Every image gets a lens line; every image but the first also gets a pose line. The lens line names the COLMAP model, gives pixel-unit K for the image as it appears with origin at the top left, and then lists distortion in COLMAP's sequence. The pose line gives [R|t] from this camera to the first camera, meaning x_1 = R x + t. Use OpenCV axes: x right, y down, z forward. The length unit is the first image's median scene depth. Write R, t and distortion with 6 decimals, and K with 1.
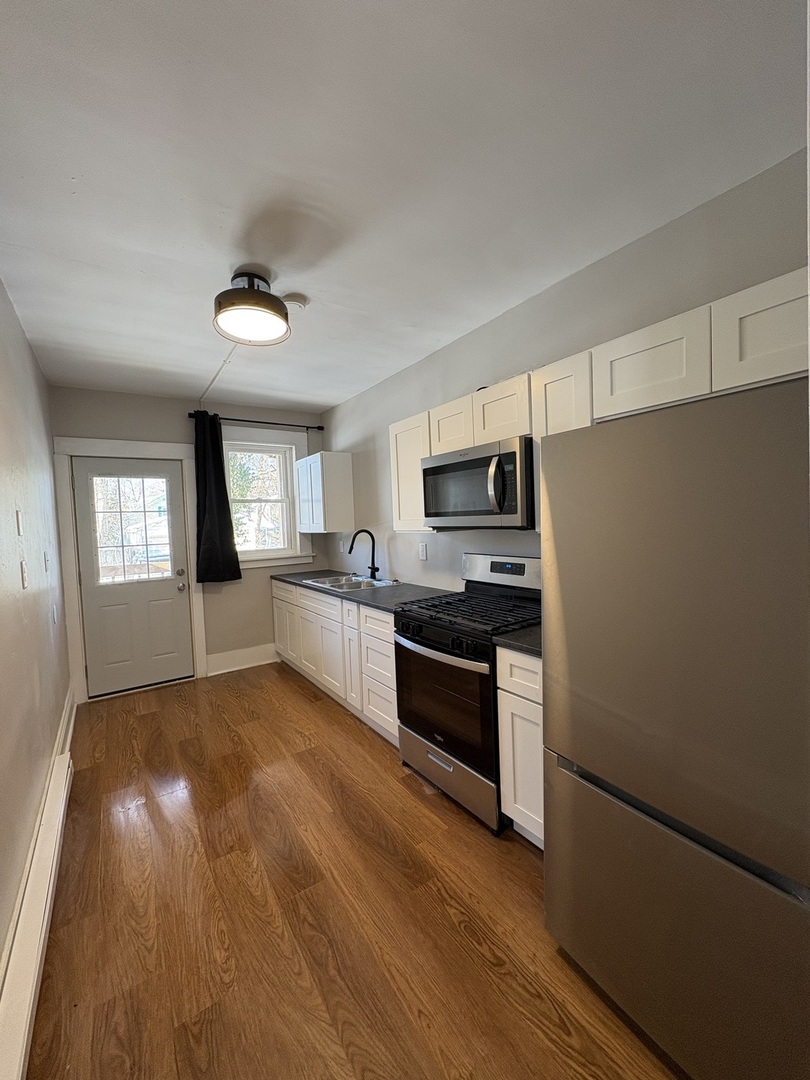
lens RADIAL K [[427.7, 0, 404.8], [0, 427.7, 540.5], [0, 0, 1]] dist [0.001265, 0.000642]
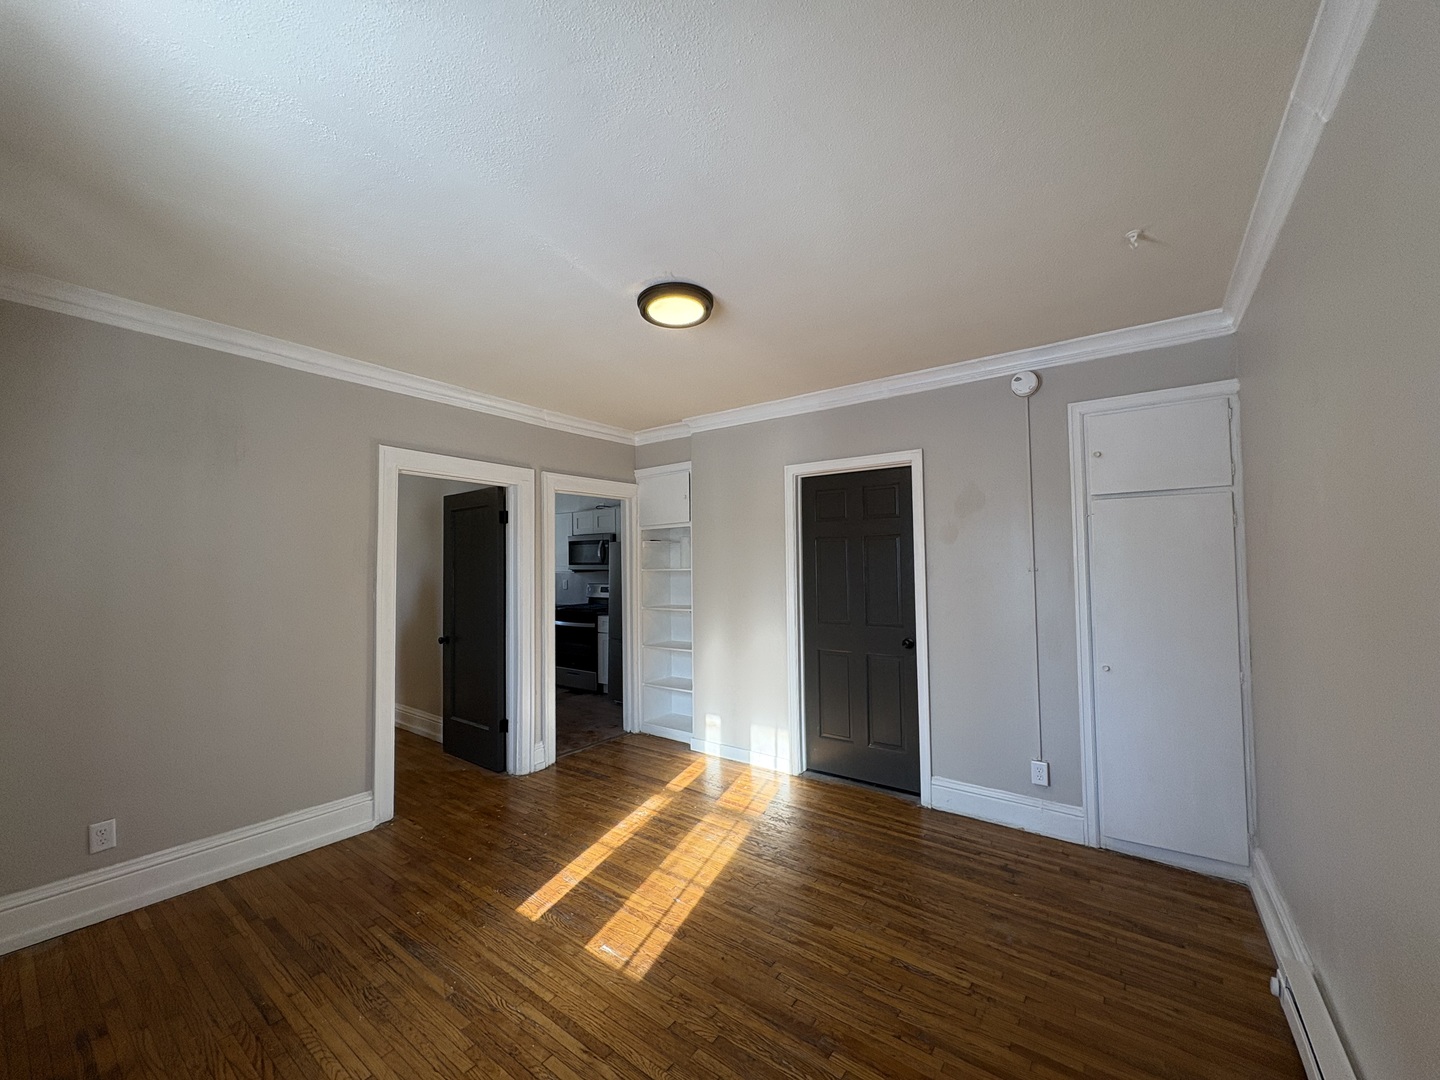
lens RADIAL K [[570.3, 0, 716.3], [0, 570.3, 540.5], [0, 0, 1]] dist [0.001265, 0.000642]
pose [[0.946576, 0.035666, 0.320502, -0.186046], [-0.006296, 0.995720, -0.092210, 0.087872], [-0.322418, 0.085266, 0.942749, -2.045603]]
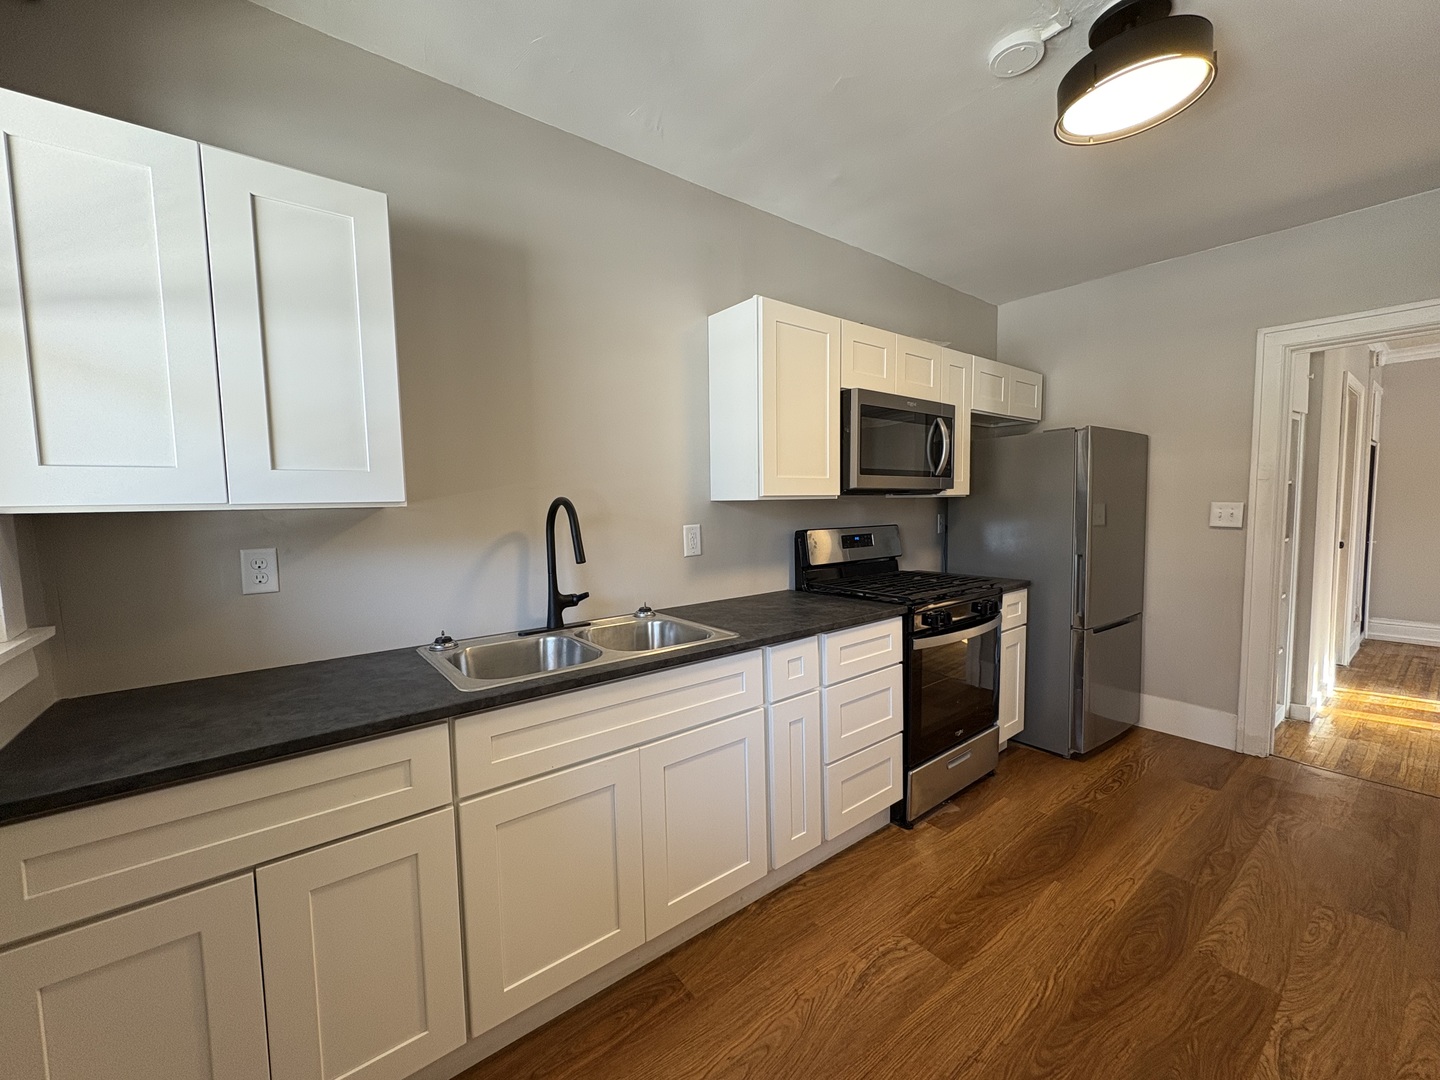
lens RADIAL K [[570.3, 0, 721.2], [0, 570.3, 540.6], [0, 0, 1]] dist [0.001265, 0.000642]
pose [[-0.060446, -0.028279, 0.997771, -0.979948], [0.068468, 0.997127, 0.032408, 0.008211], [-0.995820, 0.070274, -0.058336, 1.454428]]
